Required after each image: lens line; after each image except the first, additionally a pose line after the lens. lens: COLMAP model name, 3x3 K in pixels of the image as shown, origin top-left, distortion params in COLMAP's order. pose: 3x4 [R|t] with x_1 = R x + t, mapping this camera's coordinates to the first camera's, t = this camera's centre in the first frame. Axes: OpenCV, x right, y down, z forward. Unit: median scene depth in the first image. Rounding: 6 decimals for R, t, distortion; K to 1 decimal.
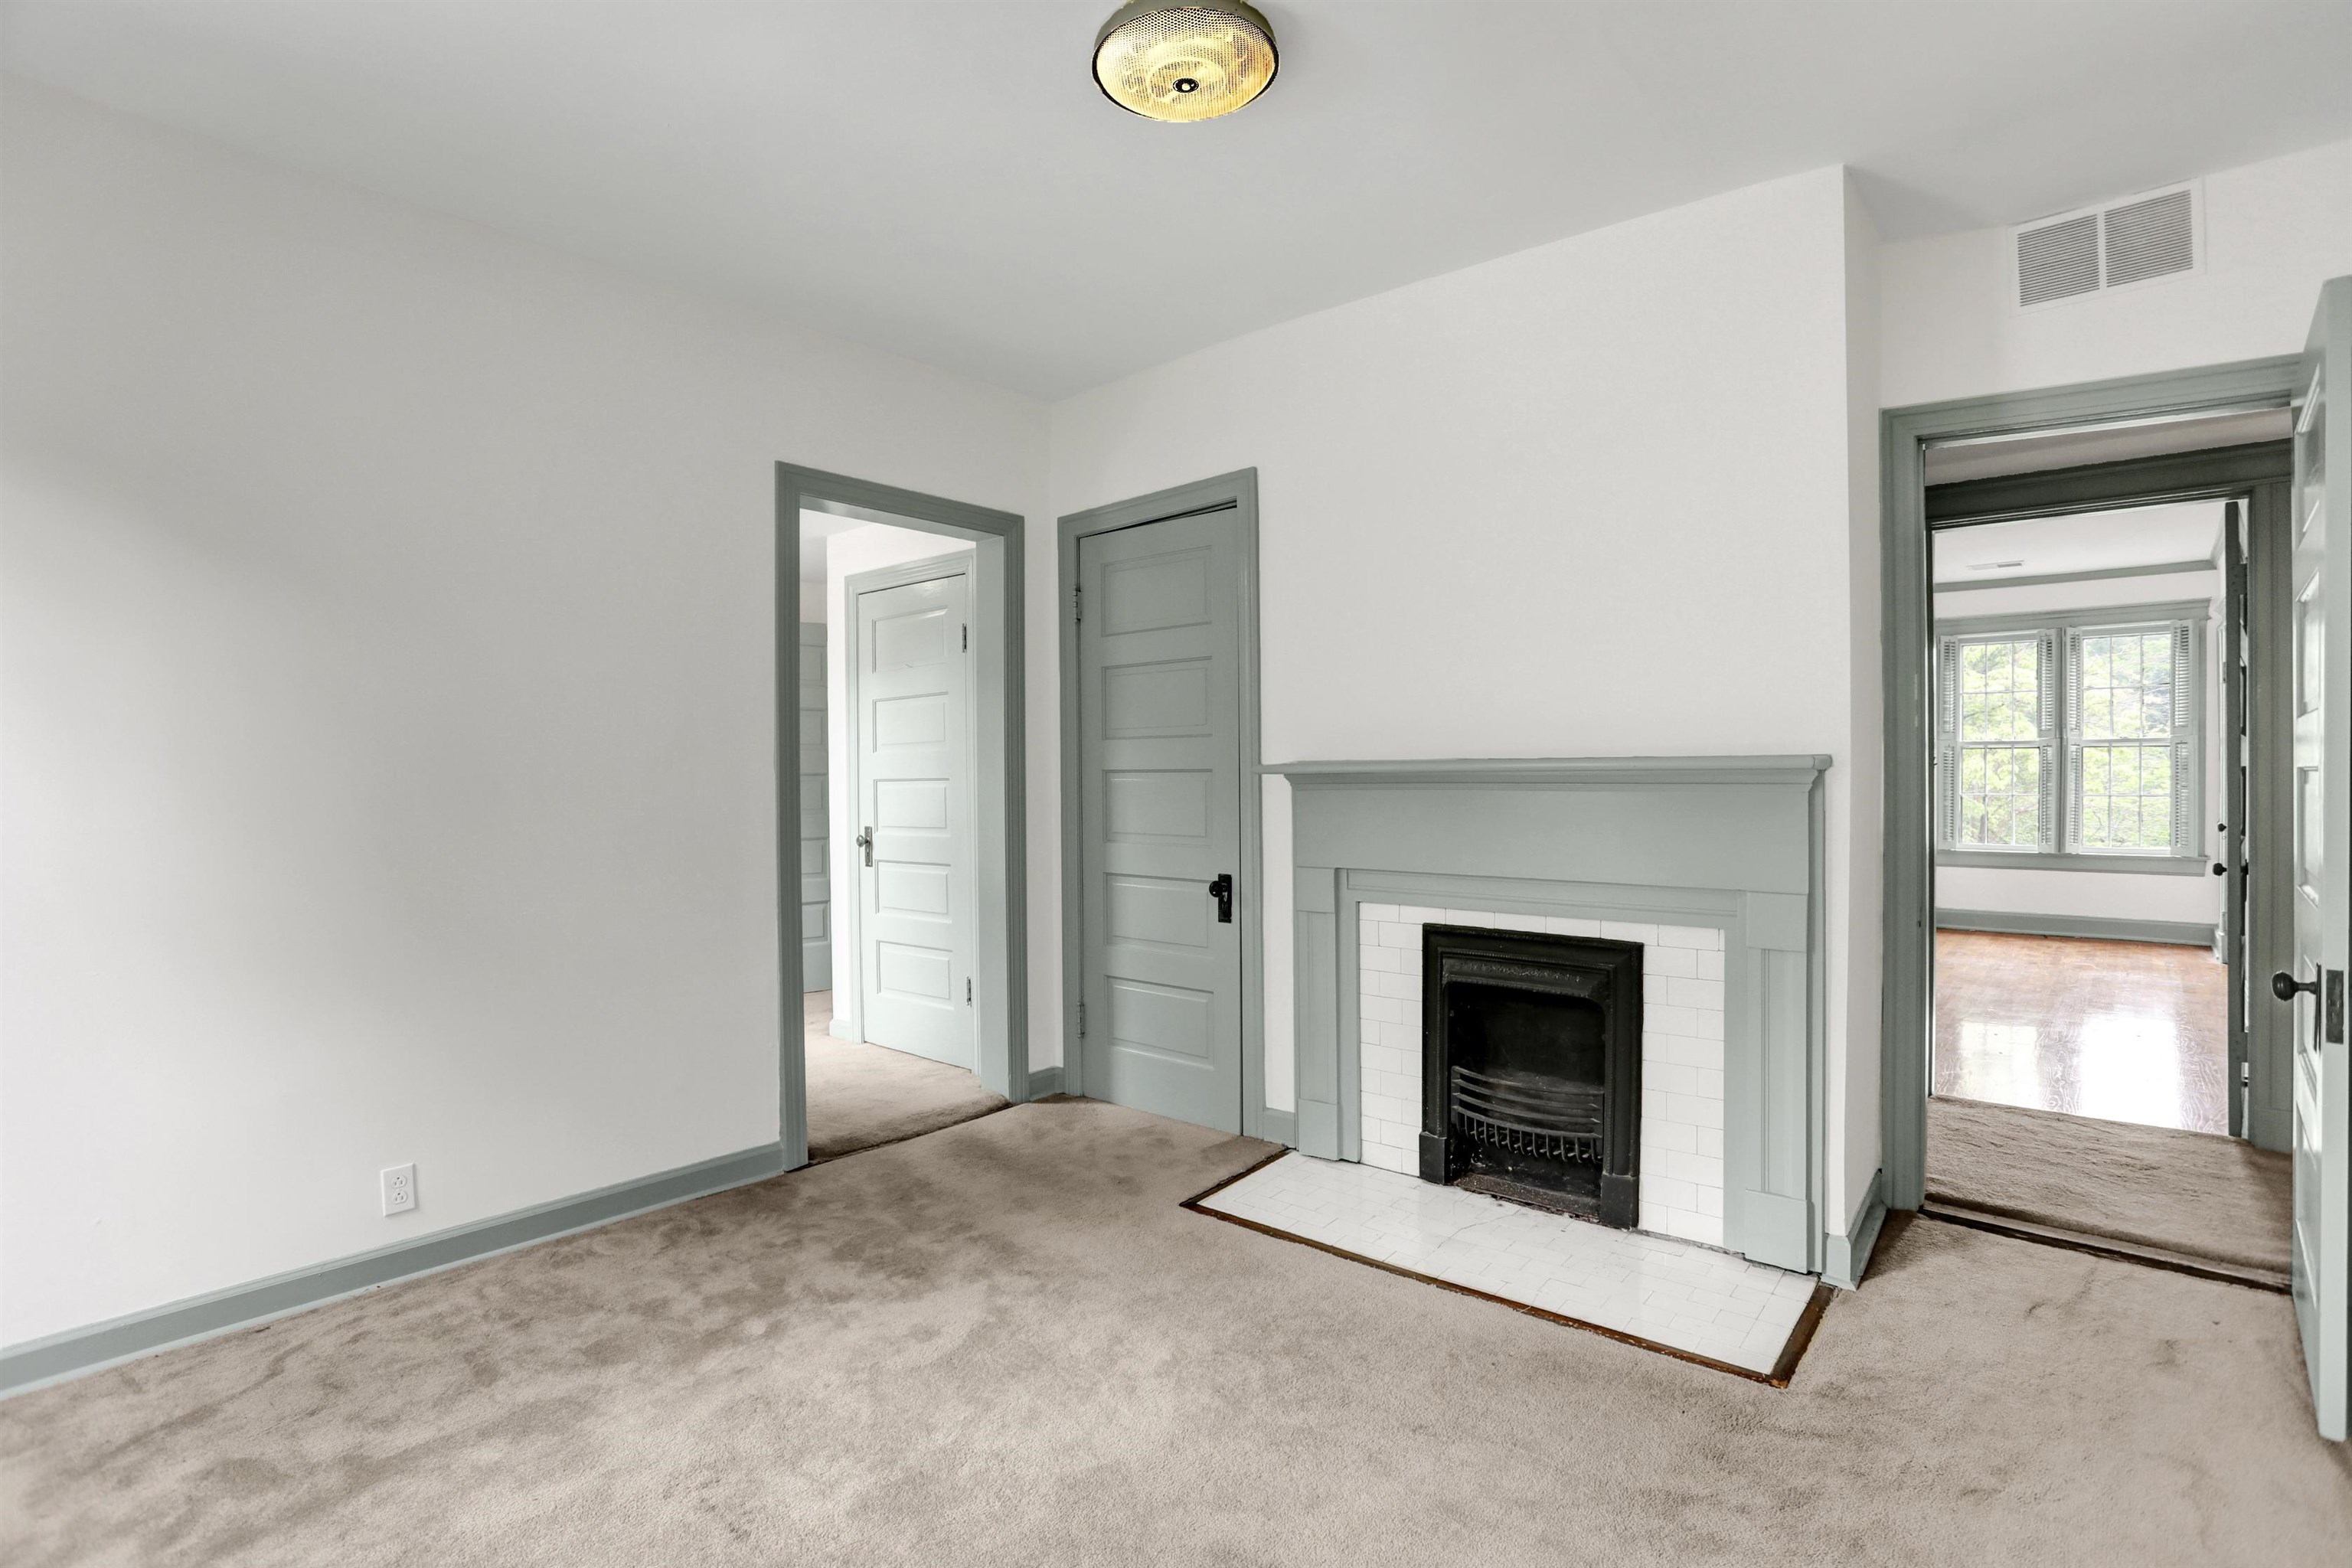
lens RADIAL K [[1169.3, 0, 1182.4], [0, 1169.3, 777.7], [0, 0, 1]] dist [-0.048720, 0.003129]
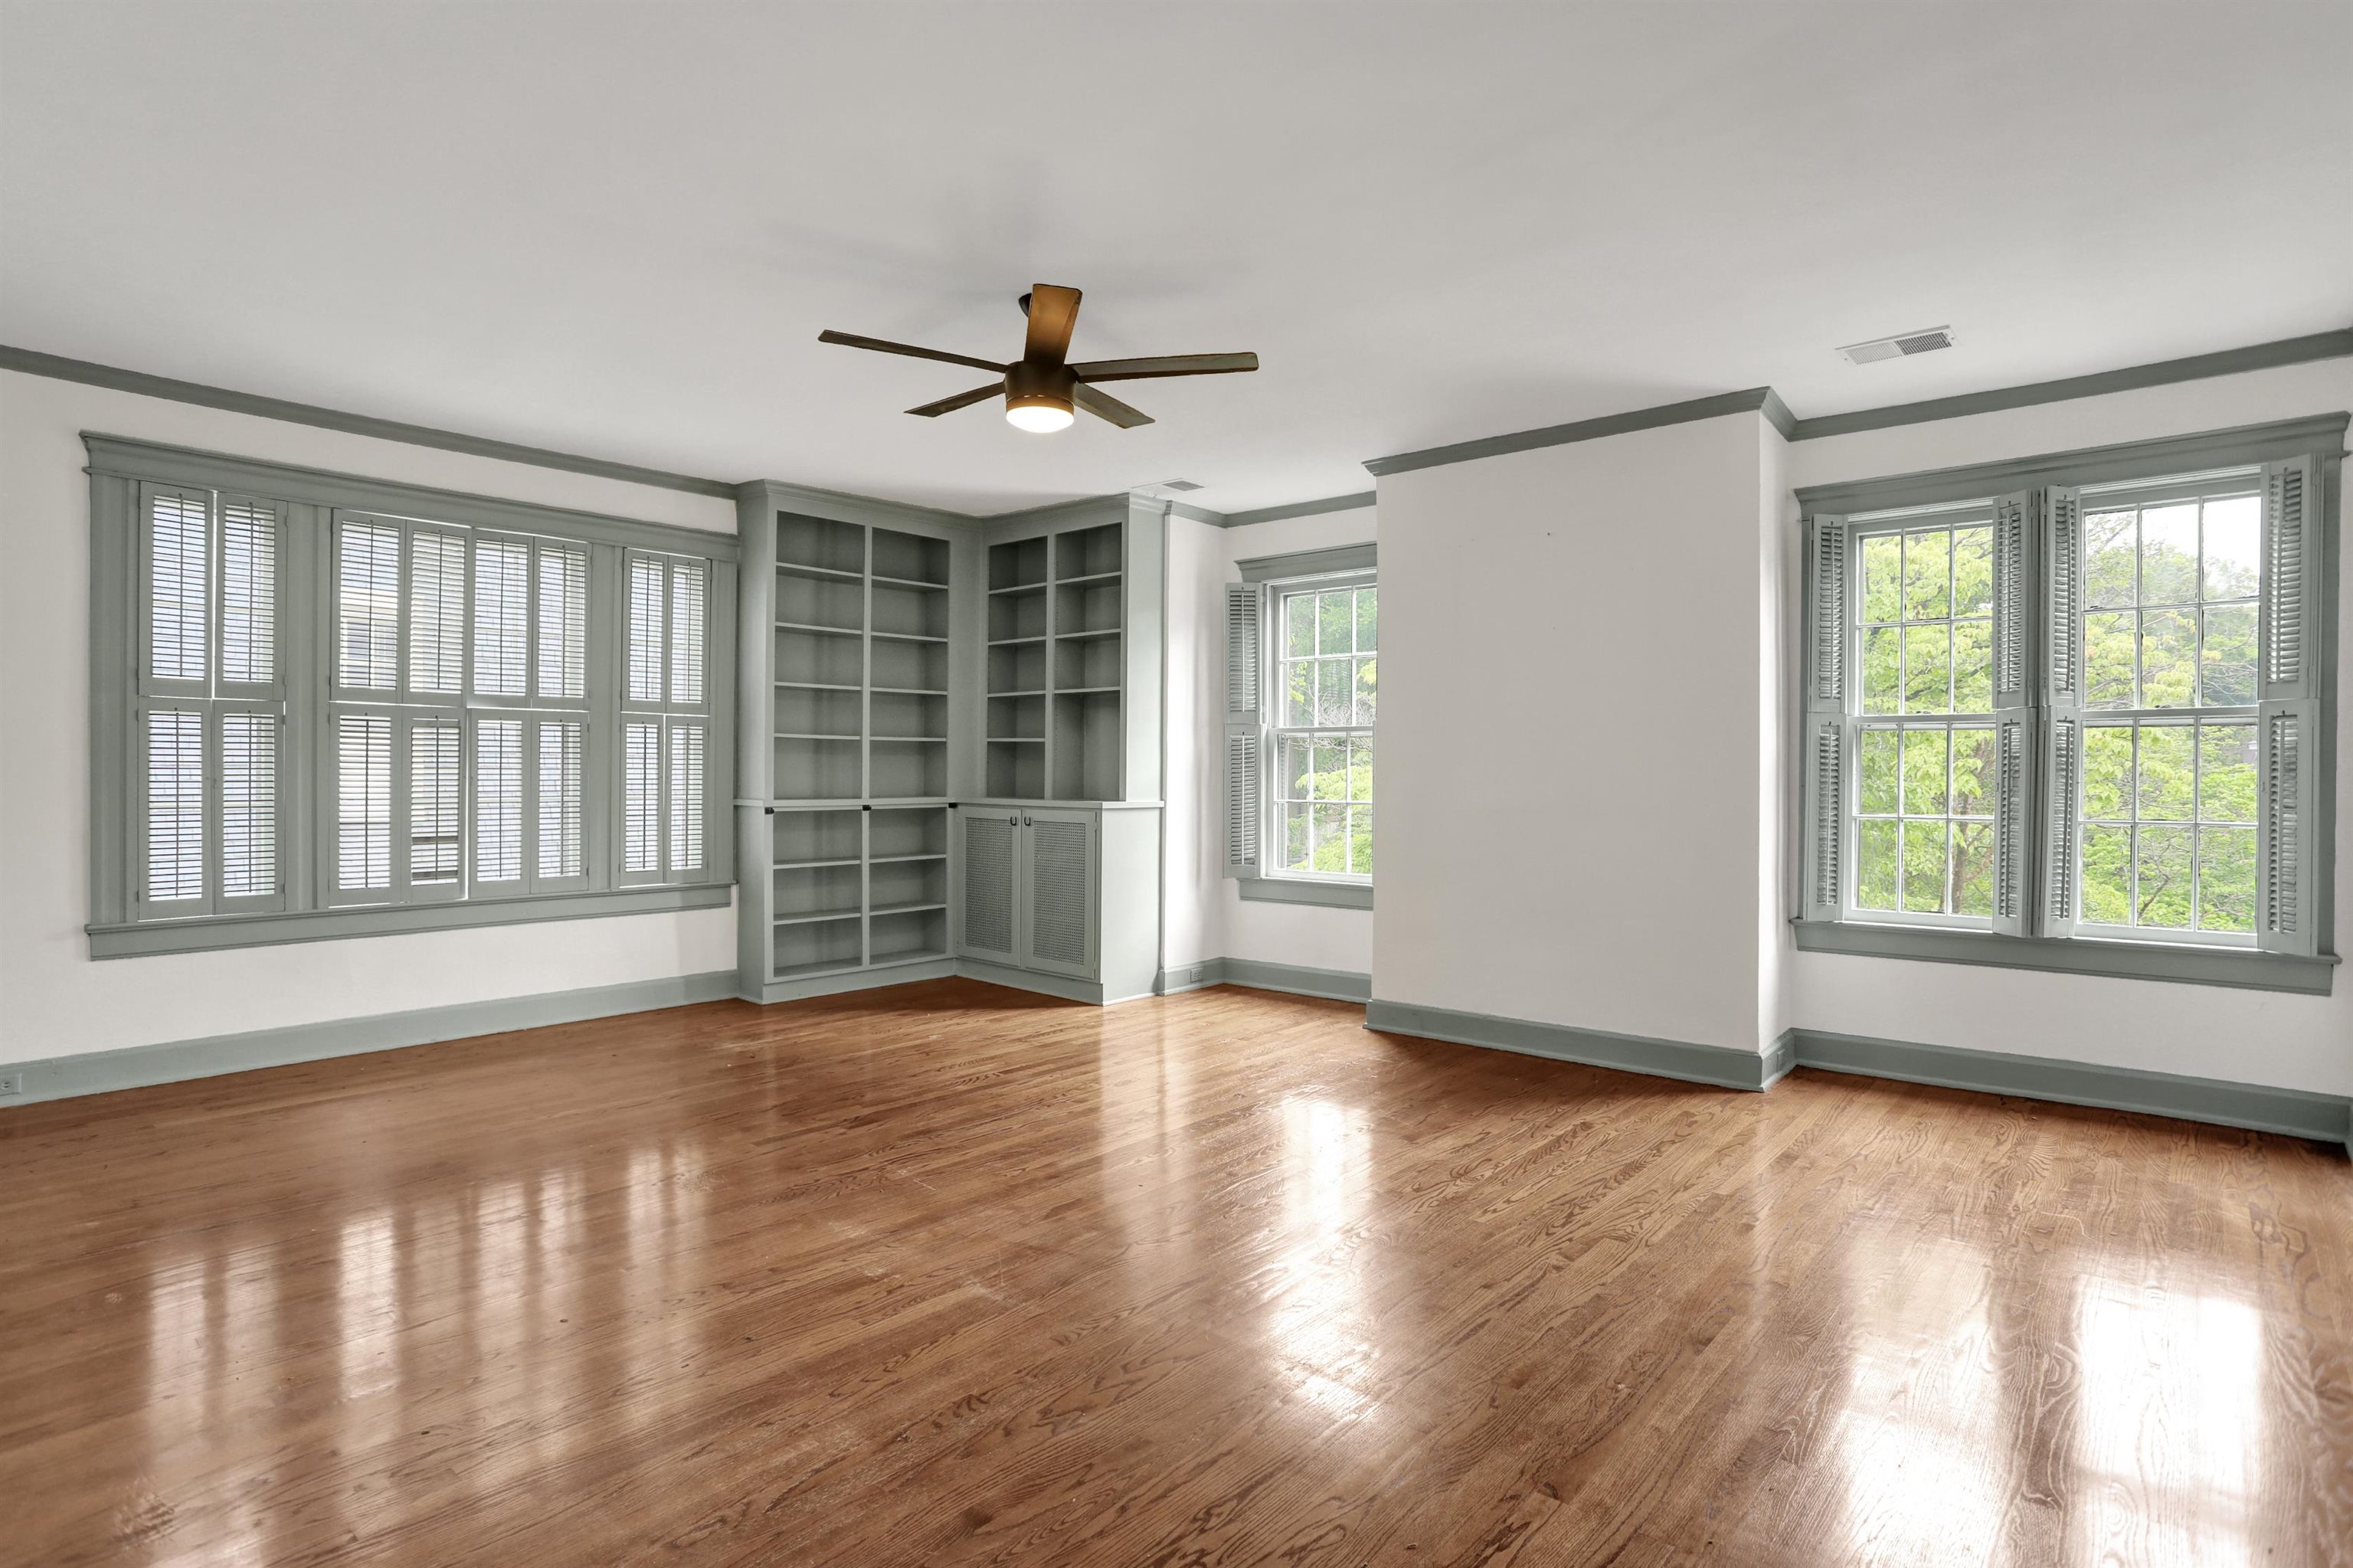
lens RADIAL K [[1169.8, 0, 1214.7], [0, 1169.8, 782.9], [0, 0, 1]] dist [-0.048720, 0.003129]
pose [[0.999440, 0.009591, -0.032059, 0.422652], [-0.009575, 0.999954, 0.000652, 0.001555], [0.032064, -0.000344, 0.999486, 0.480403]]
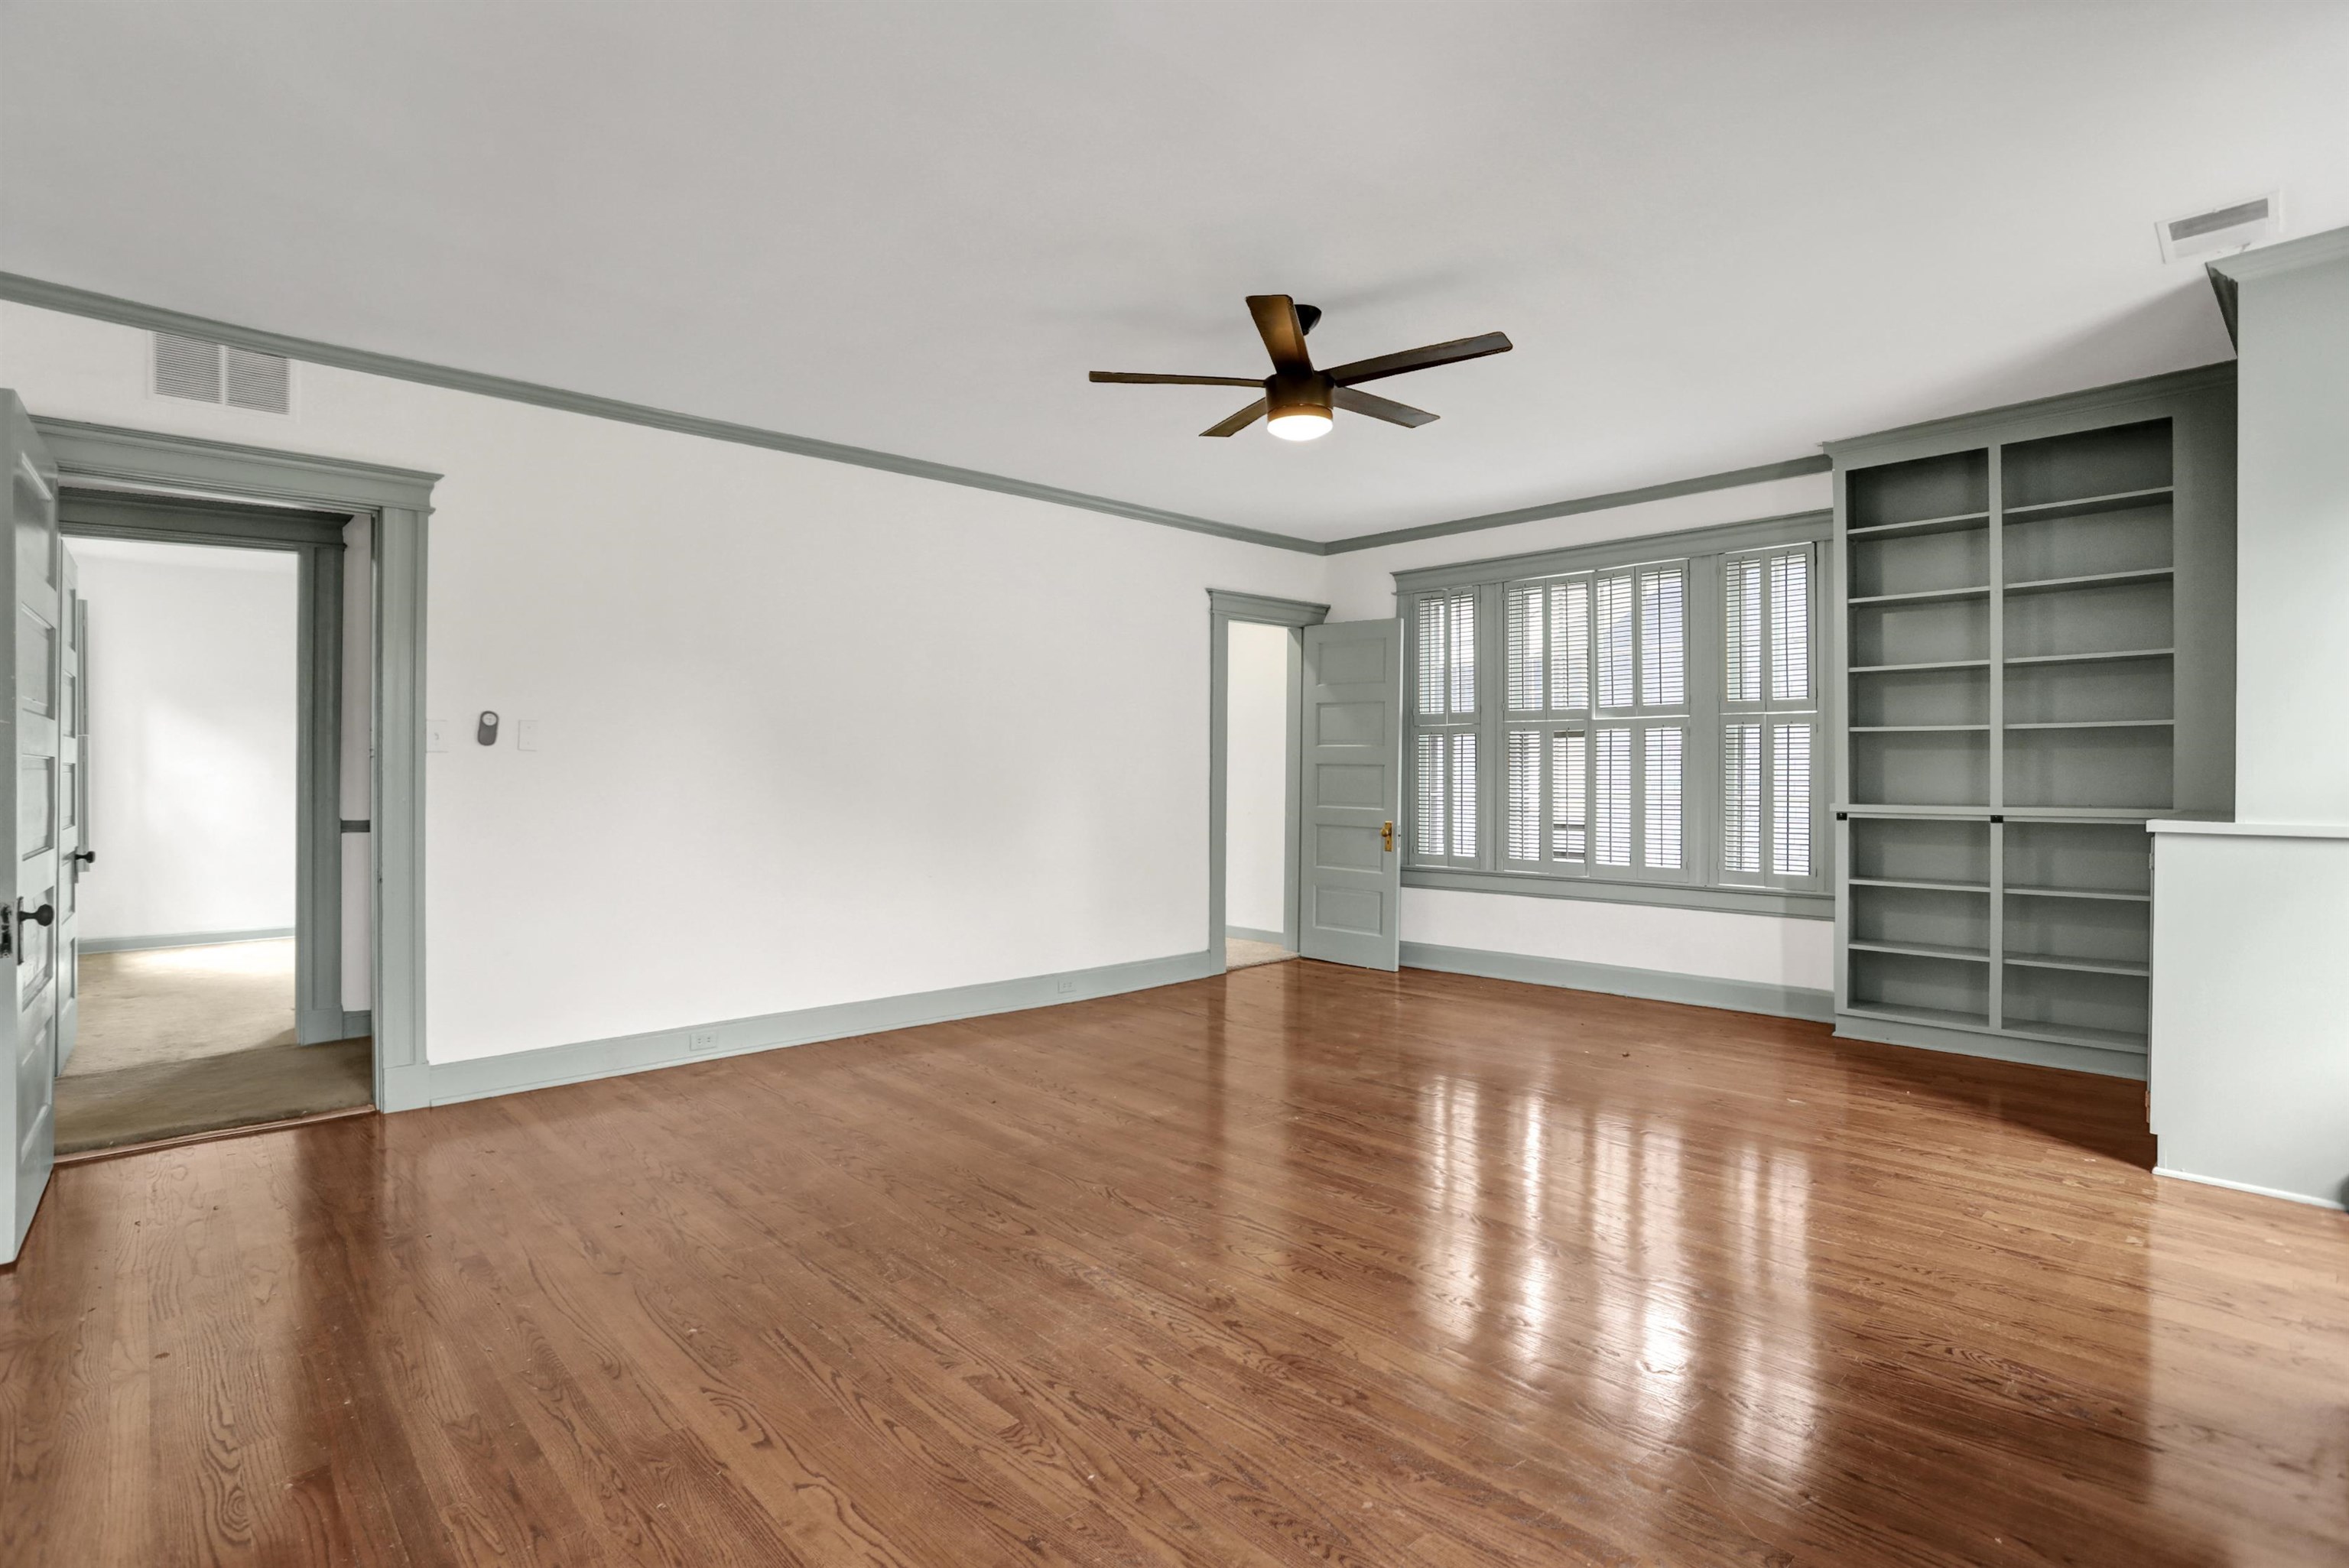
lens RADIAL K [[1167.7, 0, 1190.0], [0, 1167.7, 785.1], [0, 0, 1]] dist [-0.048720, 0.003129]
pose [[-0.136612, 0.016174, -0.990493, 1.160872], [-0.006577, 0.999830, 0.017234, -0.008429], [0.990603, 0.008869, -0.136483, 1.379524]]
